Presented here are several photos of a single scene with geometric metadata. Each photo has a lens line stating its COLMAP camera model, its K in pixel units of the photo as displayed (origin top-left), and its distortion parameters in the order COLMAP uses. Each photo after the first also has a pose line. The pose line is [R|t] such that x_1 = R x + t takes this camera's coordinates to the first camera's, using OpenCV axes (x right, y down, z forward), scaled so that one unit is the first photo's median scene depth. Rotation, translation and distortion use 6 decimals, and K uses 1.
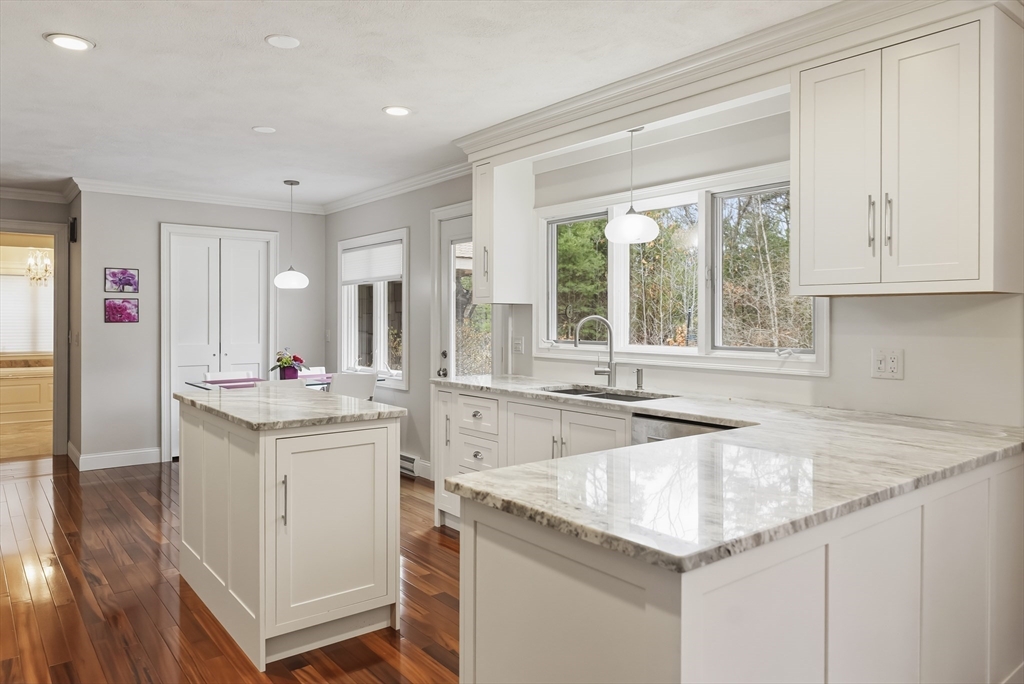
lens RADIAL K [[691.6, 0, 507.0], [0, 691.6, 320.6], [0, 0, 1]] dist [0.002720, -0.001738]
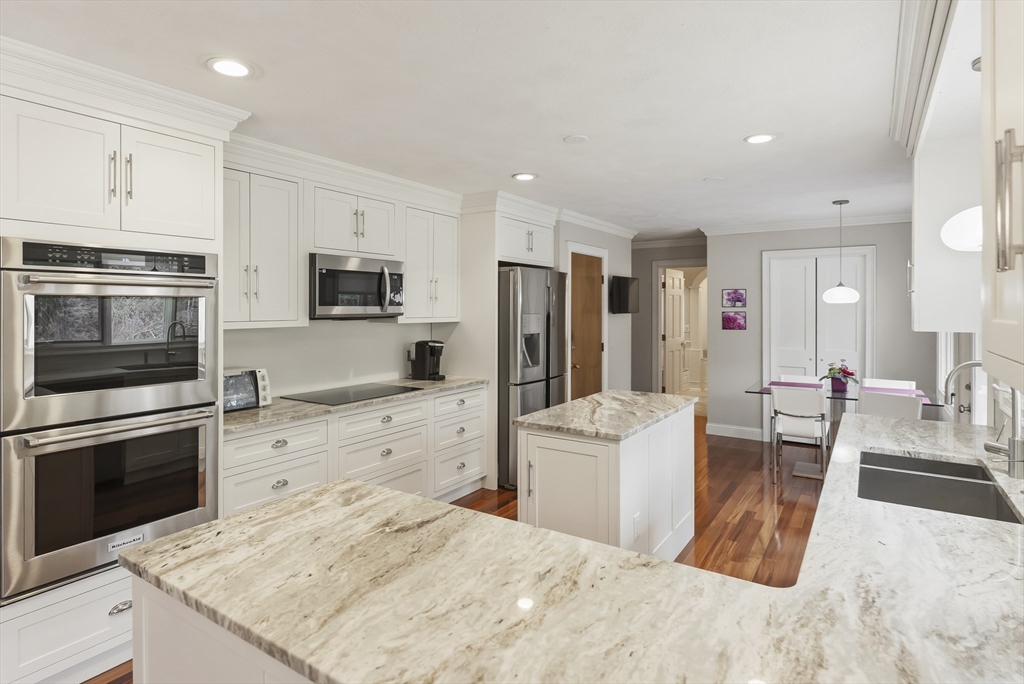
lens RADIAL K [[543.4, 0, 514.8], [0, 543.4, 309.8], [0, 0, 1]] dist [0.000390, -0.000682]
pose [[0.315755, 0.001104, -0.948840, 0.474106], [-0.001648, 0.999998, 0.000615, -0.055331], [0.948839, 0.001369, 0.315757, 0.414362]]
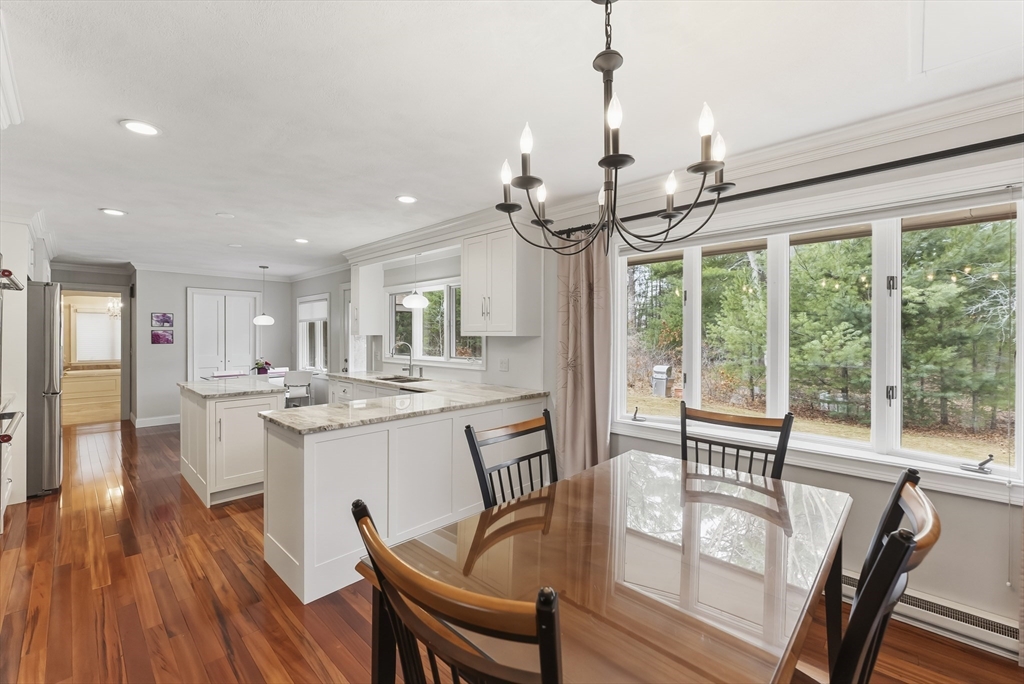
lens RADIAL K [[422.1, 0, 507.3], [0, 422.1, 338.7], [0, 0, 1]] dist [-0.000640, 0.000026]
pose [[0.990595, -0.002032, 0.136814, 0.264901], [0.001097, 0.999976, 0.006911, -0.025595], [-0.136825, -0.006695, 0.990573, -0.298467]]
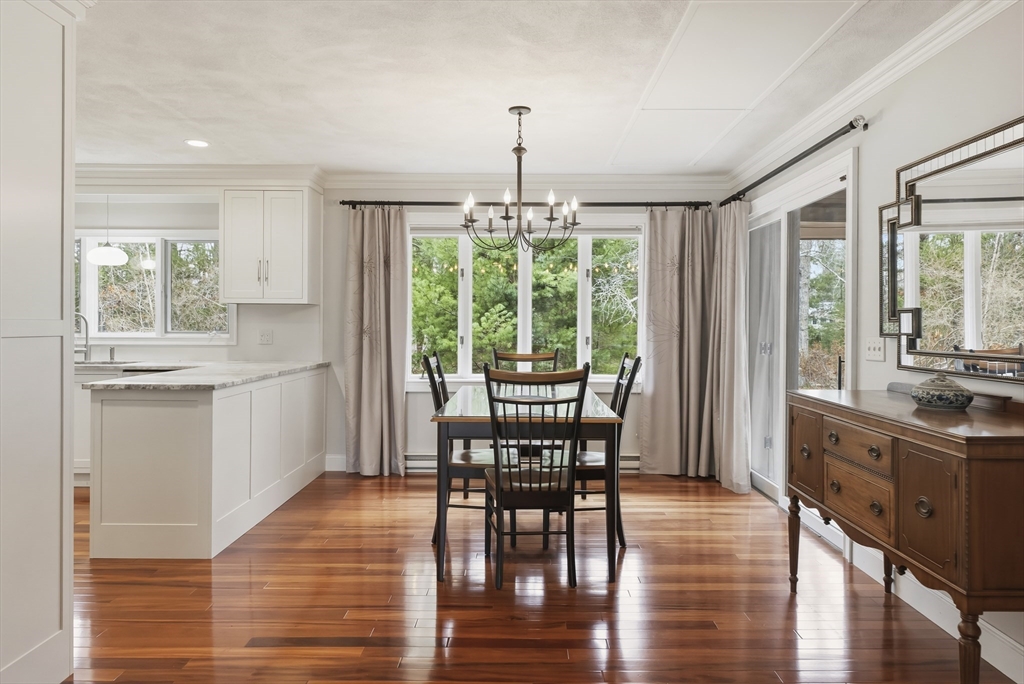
lens RADIAL K [[647.6, 0, 516.2], [0, 647.6, 328.4], [0, 0, 1]] dist [0.003565, 0.000808]
pose [[0.627659, -0.004811, 0.778474, -0.350384], [-0.001923, 0.999968, 0.007730, 0.014072], [-0.778486, -0.006349, 0.627630, -0.575566]]
